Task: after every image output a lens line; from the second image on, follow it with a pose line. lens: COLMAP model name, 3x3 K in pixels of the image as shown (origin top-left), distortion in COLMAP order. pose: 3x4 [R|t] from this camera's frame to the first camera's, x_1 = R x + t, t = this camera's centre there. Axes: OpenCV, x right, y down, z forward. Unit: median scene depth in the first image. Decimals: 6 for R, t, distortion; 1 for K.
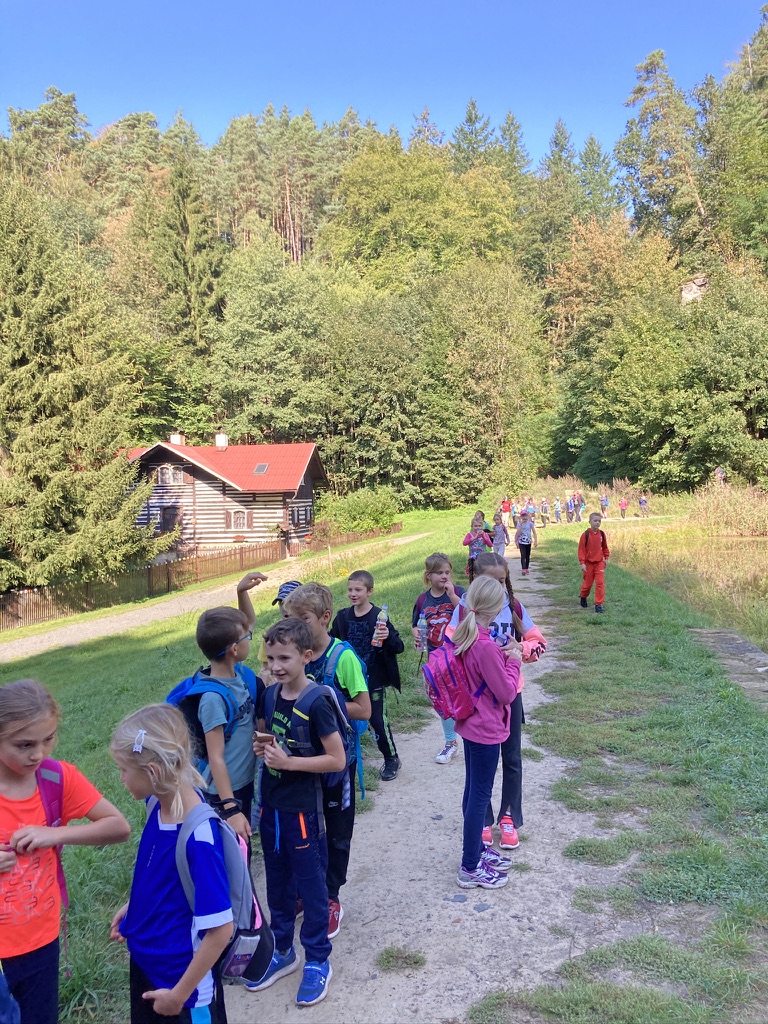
lens RADIAL K [[811.3, 0, 384.0], [0, 811.3, 512.0], [0, 0, 1]] dist [0.066891, -0.242199]
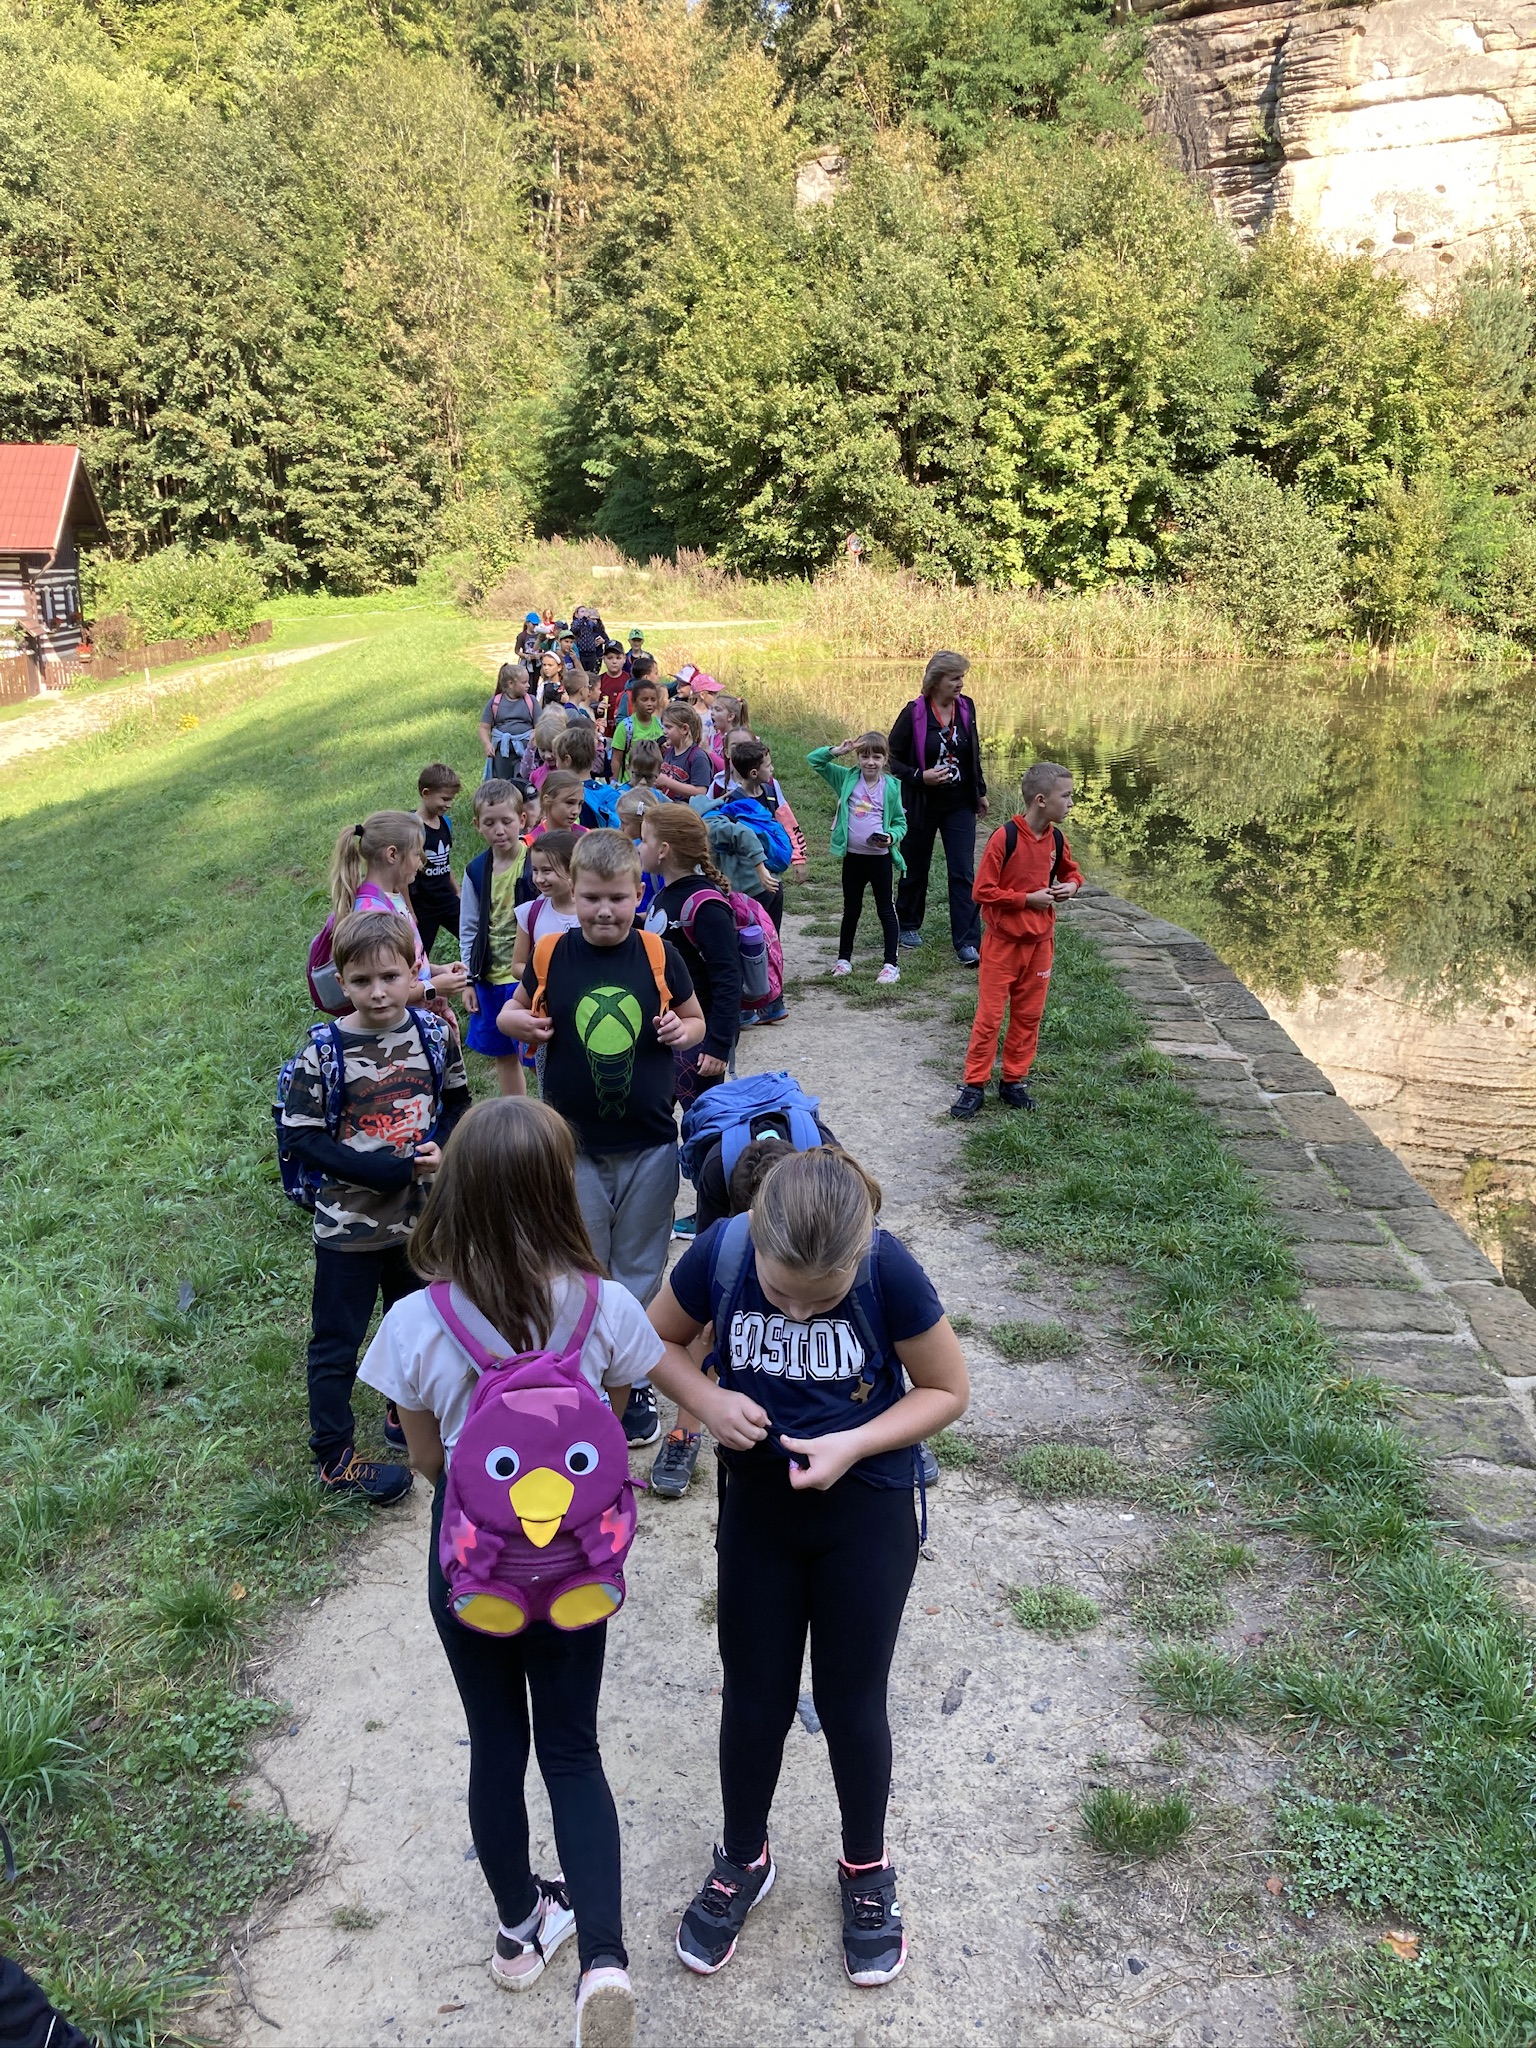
lens RADIAL K [[1654.8, 0, 768.0], [0, 1654.8, 1024.0], [0, 0, 1]] dist [0.002193, -0.001314]
pose [[0.935317, -0.067560, 0.347300, -0.059596], [-0.023694, 0.967436, 0.252003, -0.010588], [-0.353016, -0.243932, 0.903259, -0.094057]]
